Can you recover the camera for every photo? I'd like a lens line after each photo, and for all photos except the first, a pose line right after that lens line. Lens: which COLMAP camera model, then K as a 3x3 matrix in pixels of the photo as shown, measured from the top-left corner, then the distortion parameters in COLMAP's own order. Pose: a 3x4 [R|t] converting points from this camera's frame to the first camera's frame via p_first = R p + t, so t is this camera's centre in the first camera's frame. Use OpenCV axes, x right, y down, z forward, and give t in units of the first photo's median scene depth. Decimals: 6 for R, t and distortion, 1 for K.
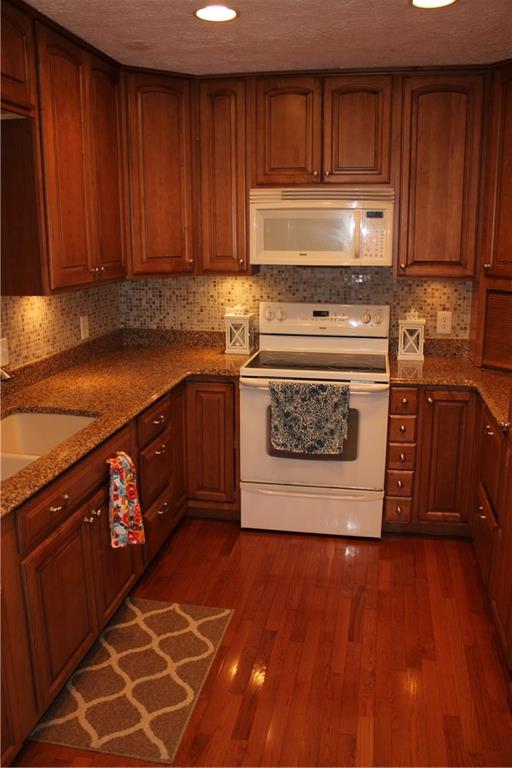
lens RADIAL K [[637.9, 0, 256.7], [0, 637.9, 381.3], [0, 0, 1]] dist [-0.155876, 0.131968]
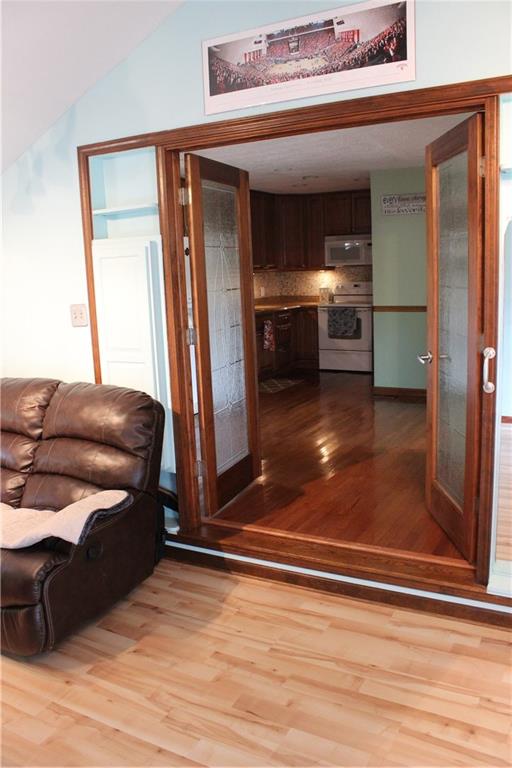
lens RADIAL K [[637.9, 0, 256.0], [0, 637.9, 384.1], [0, 0, 1]] dist [-0.155876, 0.131968]
pose [[0.949292, 0.025001, -0.313400, 0.562121], [-0.038800, 0.998529, -0.037869, 0.420174], [0.311992, 0.048109, 0.948866, -1.561746]]
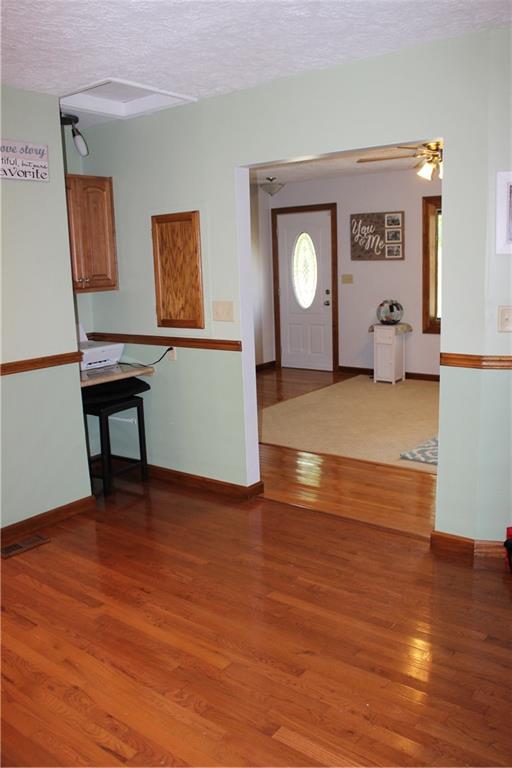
lens RADIAL K [[637.9, 0, 258.0], [0, 637.9, 384.2], [0, 0, 1]] dist [-0.155876, 0.131968]
pose [[0.451889, -0.178018, 0.874131, -0.359544], [0.231074, 0.969801, 0.078045, 0.117267], [-0.861627, 0.166721, 0.479378, -0.304986]]
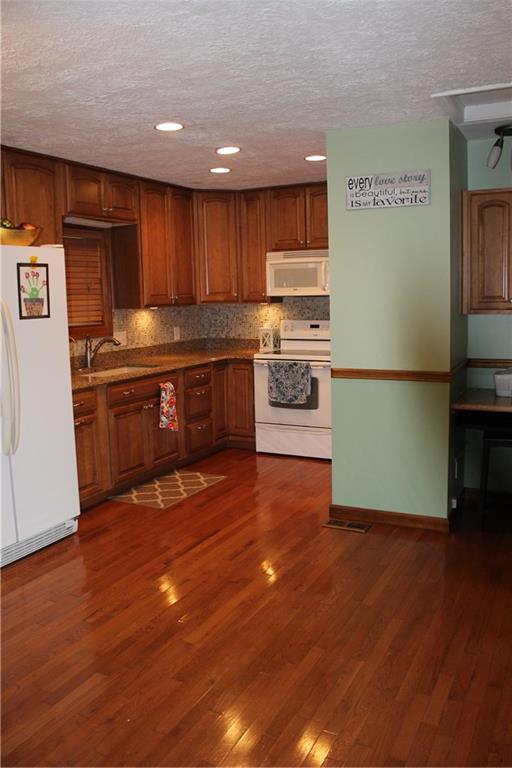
lens RADIAL K [[637.9, 0, 256.2], [0, 637.9, 384.1], [0, 0, 1]] dist [-0.155876, 0.131968]
pose [[0.958380, 0.020863, -0.284733, 0.476107], [-0.045488, 0.995745, -0.080146, 0.199995], [0.281850, 0.089763, 0.955250, -0.654587]]
